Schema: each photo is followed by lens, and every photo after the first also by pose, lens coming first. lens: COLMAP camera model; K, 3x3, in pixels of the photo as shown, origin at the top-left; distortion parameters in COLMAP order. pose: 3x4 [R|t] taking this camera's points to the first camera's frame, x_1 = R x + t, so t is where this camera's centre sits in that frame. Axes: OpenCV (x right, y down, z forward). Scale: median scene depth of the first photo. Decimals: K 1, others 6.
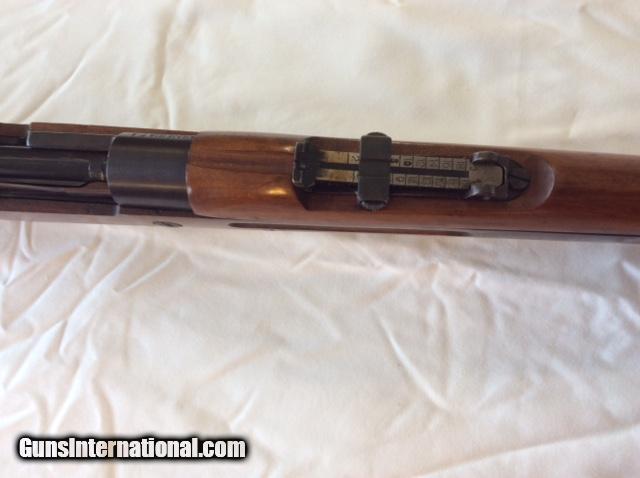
lens RADIAL K [[575.1, 0, 316.6], [0, 575.1, 246.1], [0, 0, 1]] dist [0.149474, -0.286211]
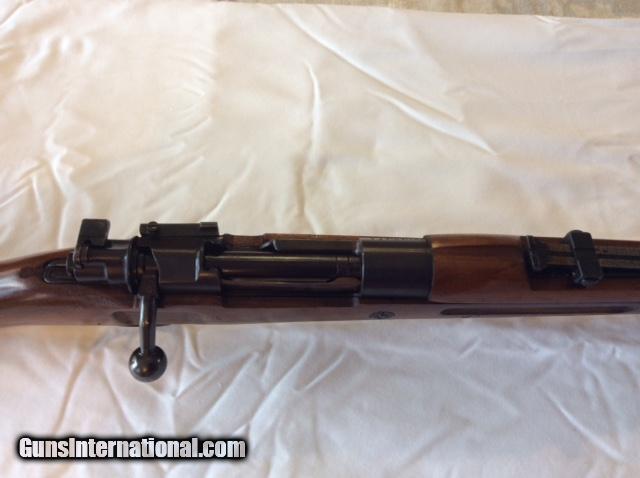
lens RADIAL K [[575.1, 0, 316.6], [0, 575.1, 246.1], [0, 0, 1]] dist [0.149474, -0.286211]
pose [[0.971304, -0.006140, 0.237762, -0.578677], [0.071644, 0.960788, -0.267869, 0.114056], [-0.226794, 0.277217, 0.933657, -0.081858]]
